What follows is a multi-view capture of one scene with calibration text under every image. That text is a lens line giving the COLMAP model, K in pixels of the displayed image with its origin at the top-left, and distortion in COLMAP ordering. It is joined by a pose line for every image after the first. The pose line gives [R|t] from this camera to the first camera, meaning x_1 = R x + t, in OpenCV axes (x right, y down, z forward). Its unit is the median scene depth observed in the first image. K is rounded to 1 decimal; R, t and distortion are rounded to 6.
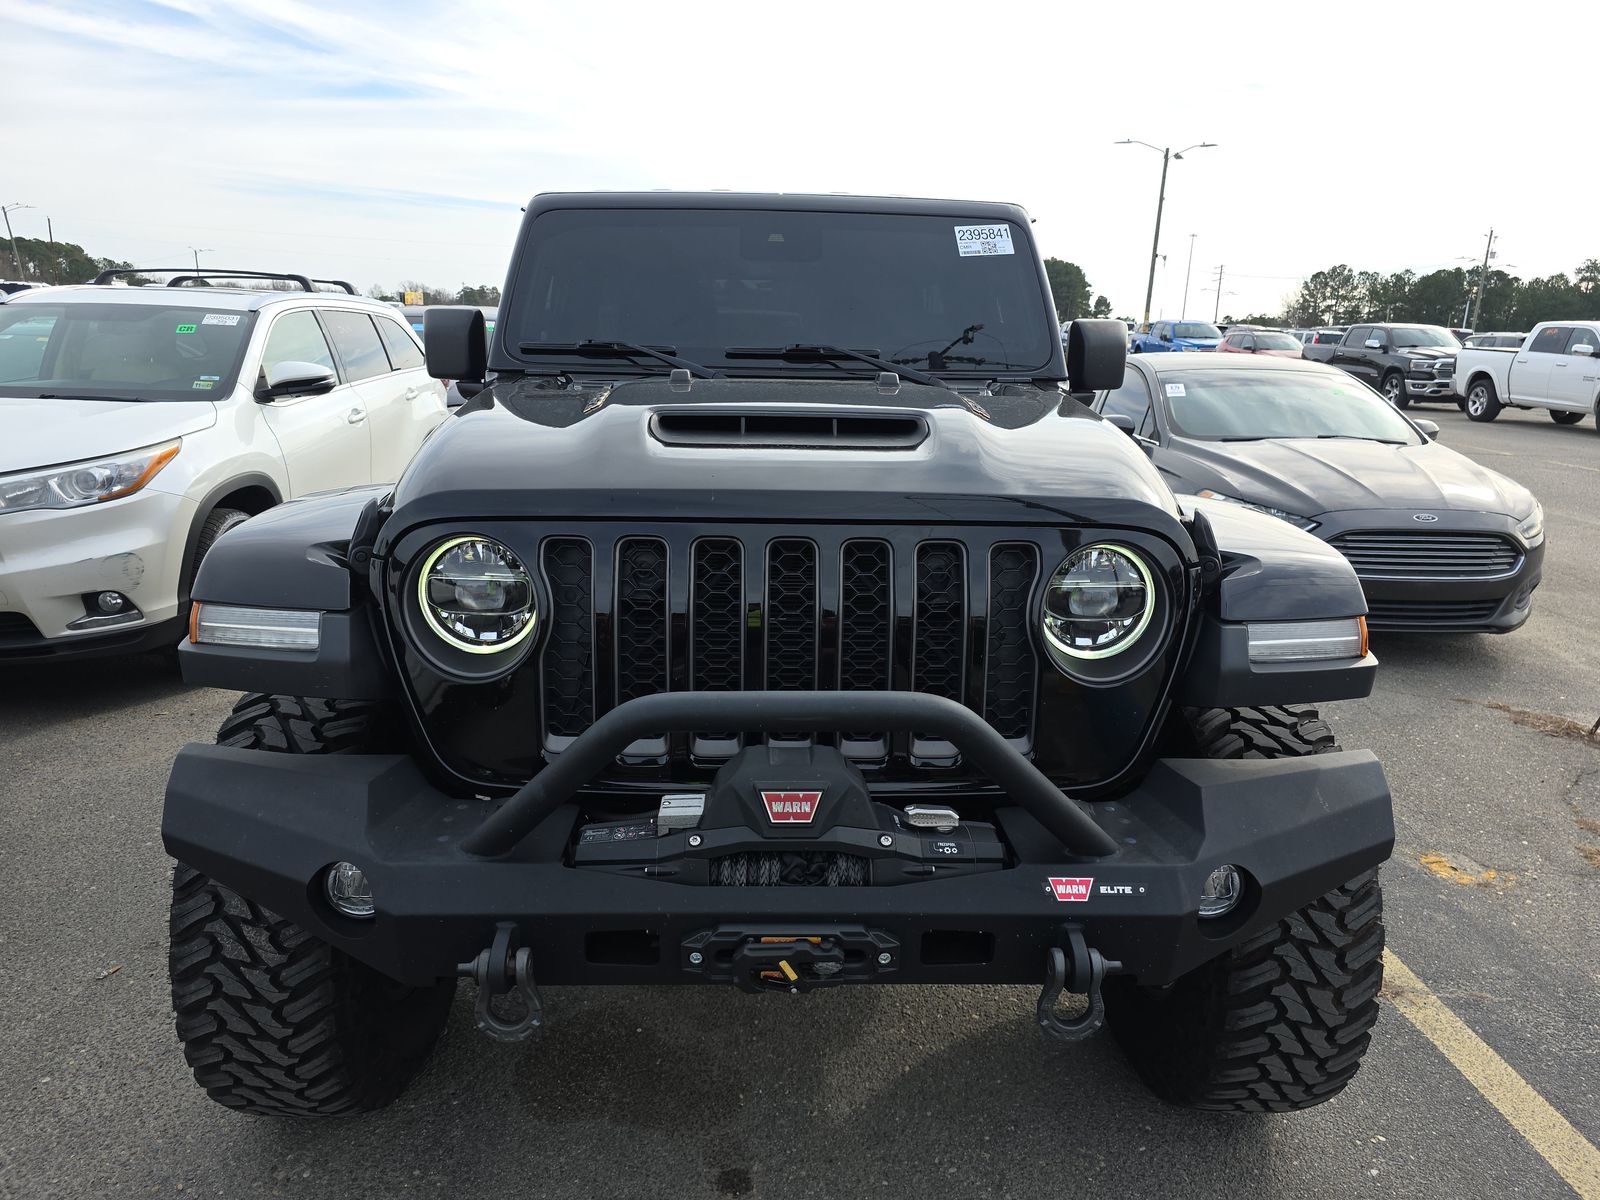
lens RADIAL K [[1069.1, 0, 800.0], [0, 1069.1, 600.0], [0, 0, 1]] dist [0.001222, -0.003092]
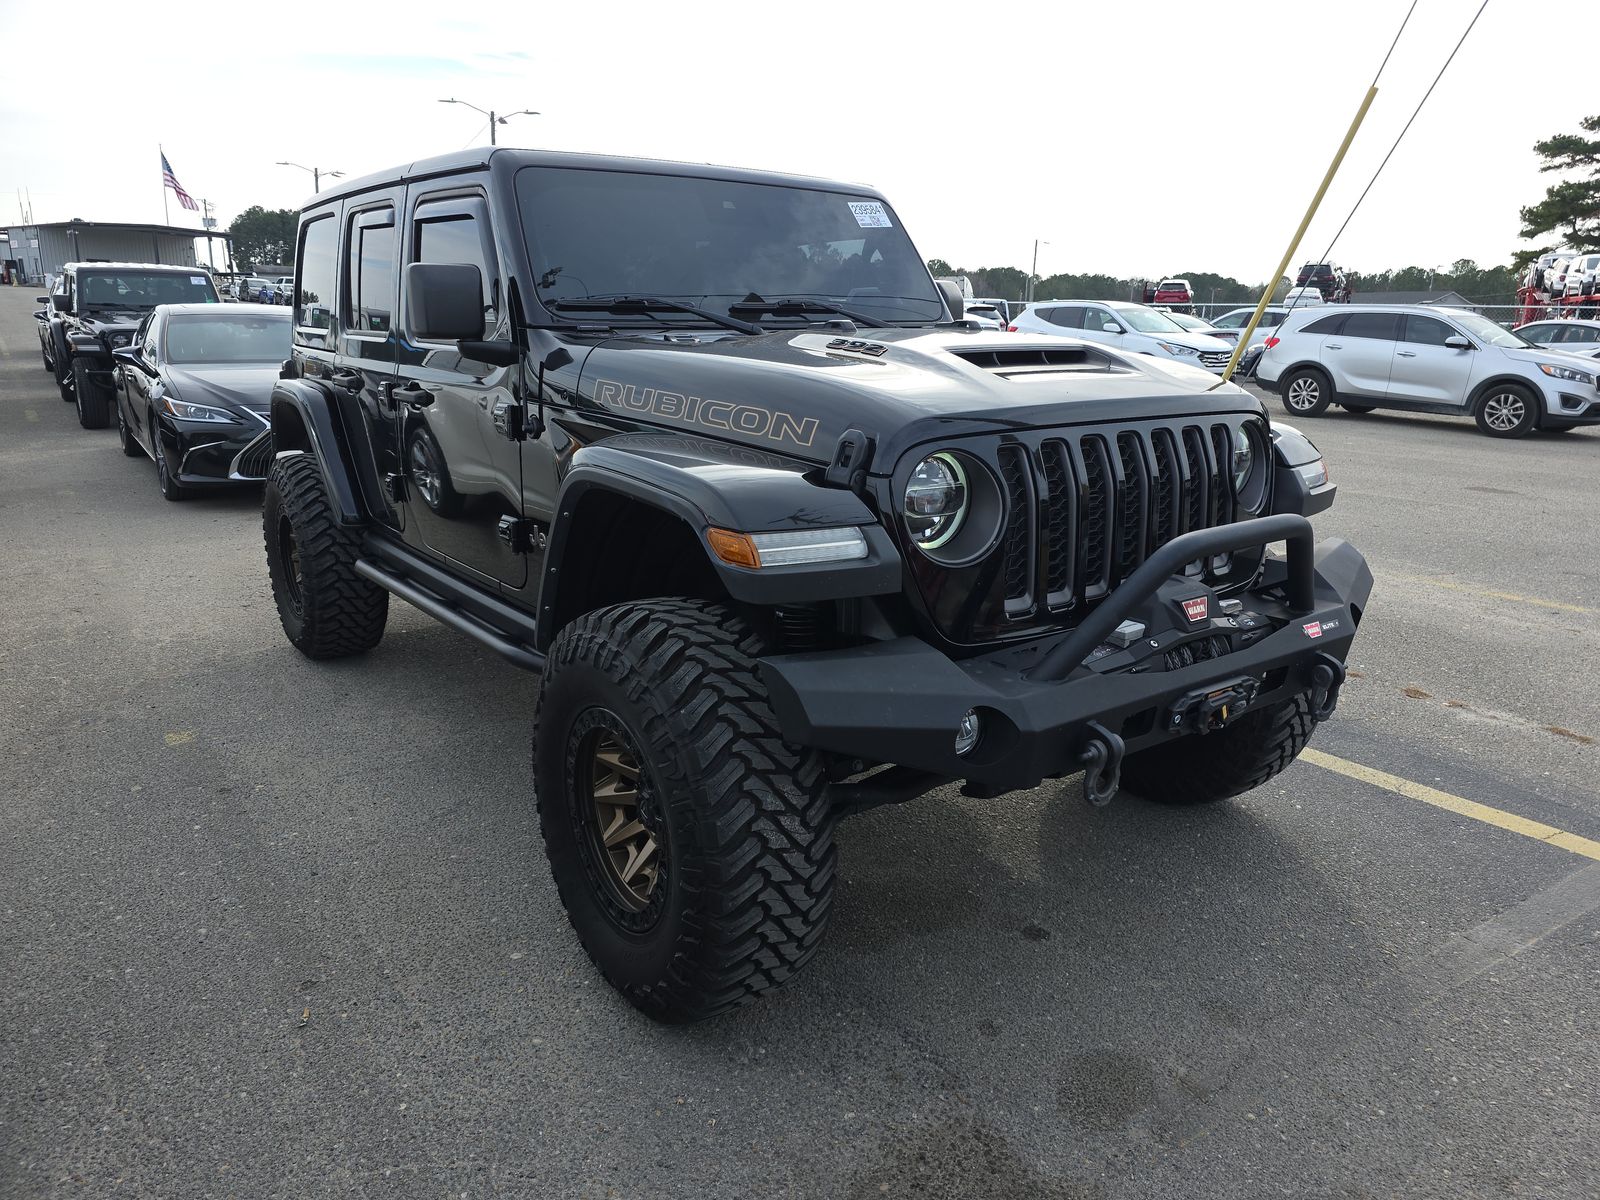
lens RADIAL K [[1069.1, 0, 800.0], [0, 1069.1, 600.0], [0, 0, 1]] dist [0.001222, -0.003092]
pose [[0.827128, -0.152798, 0.540844, -0.892590], [0.135468, 0.988162, 0.071998, -0.000594], [-0.545443, 0.013715, 0.838036, 0.037595]]
